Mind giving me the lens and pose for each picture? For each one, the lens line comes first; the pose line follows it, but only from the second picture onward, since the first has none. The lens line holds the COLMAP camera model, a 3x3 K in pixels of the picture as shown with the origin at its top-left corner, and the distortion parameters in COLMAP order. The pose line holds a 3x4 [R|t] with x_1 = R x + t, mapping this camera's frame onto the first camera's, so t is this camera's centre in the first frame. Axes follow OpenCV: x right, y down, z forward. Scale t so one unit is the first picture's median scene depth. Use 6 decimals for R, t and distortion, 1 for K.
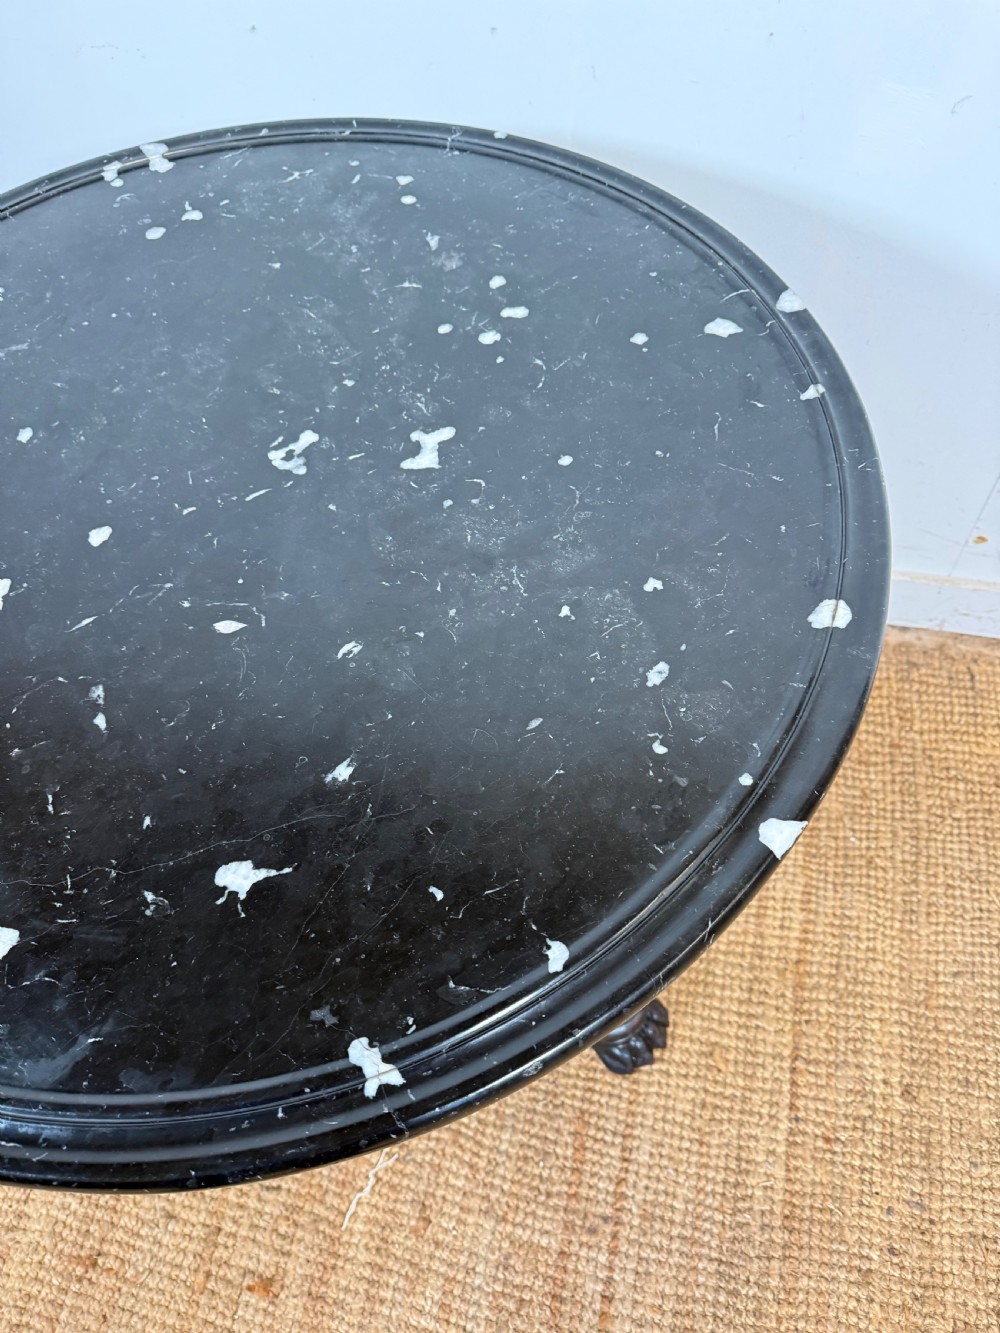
lens RADIAL K [[981.6, 0, 517.1], [0, 981.6, 690.2], [0, 0, 1]] dist [0.010156, -0.031121]
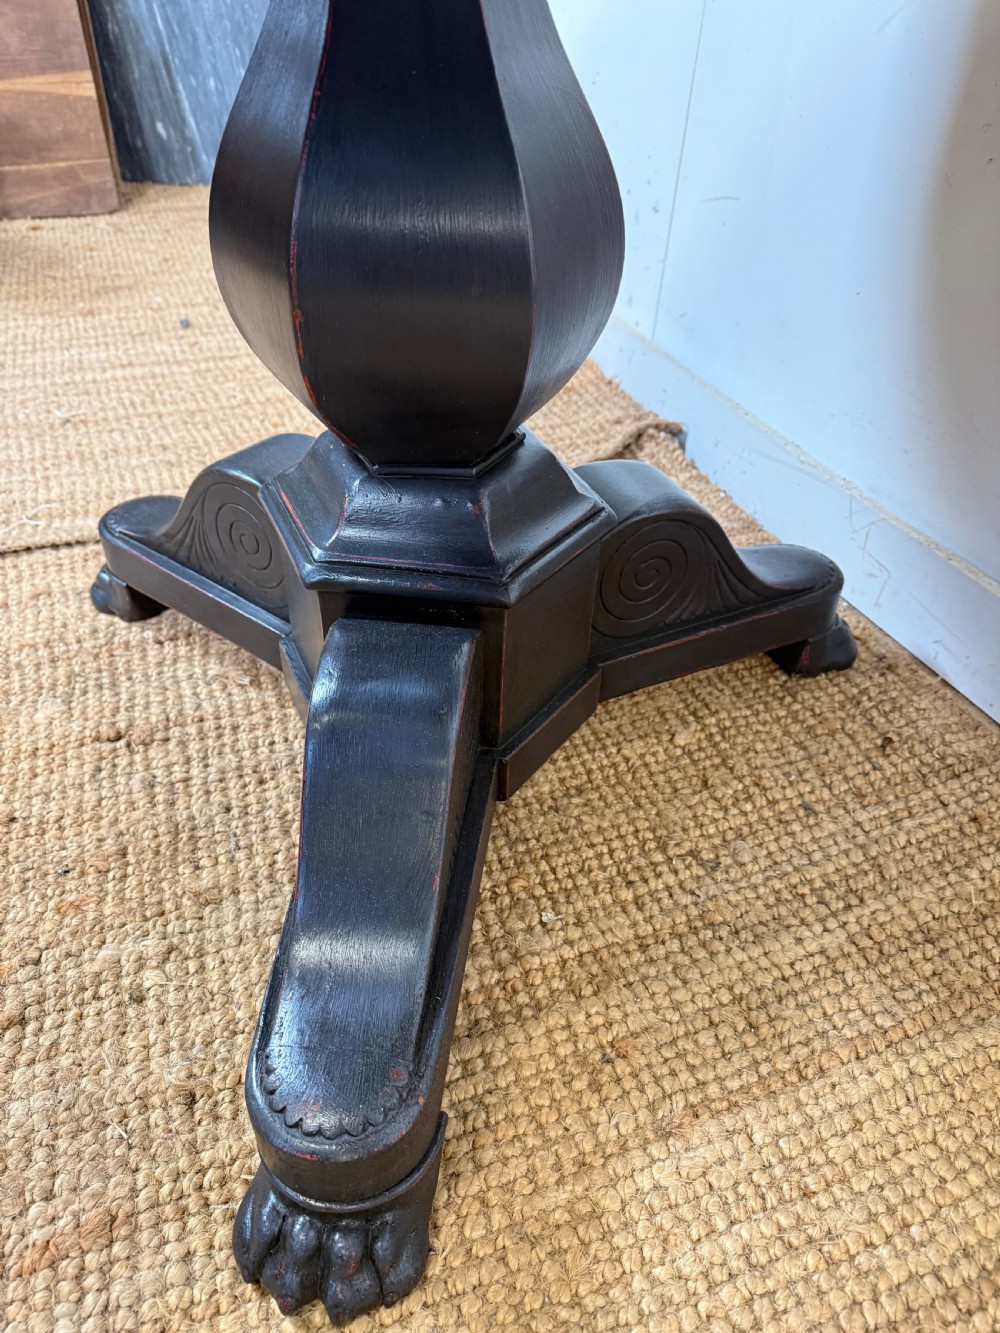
lens RADIAL K [[981.6, 0, 487.6], [0, 981.6, 660.1], [0, 0, 1]] dist [0.010156, -0.031121]
pose [[0.536445, 0.570432, -0.621960, 0.297143], [-0.754756, 0.654007, -0.051158, 0.171277], [0.377584, 0.496872, 0.781376, 0.614107]]
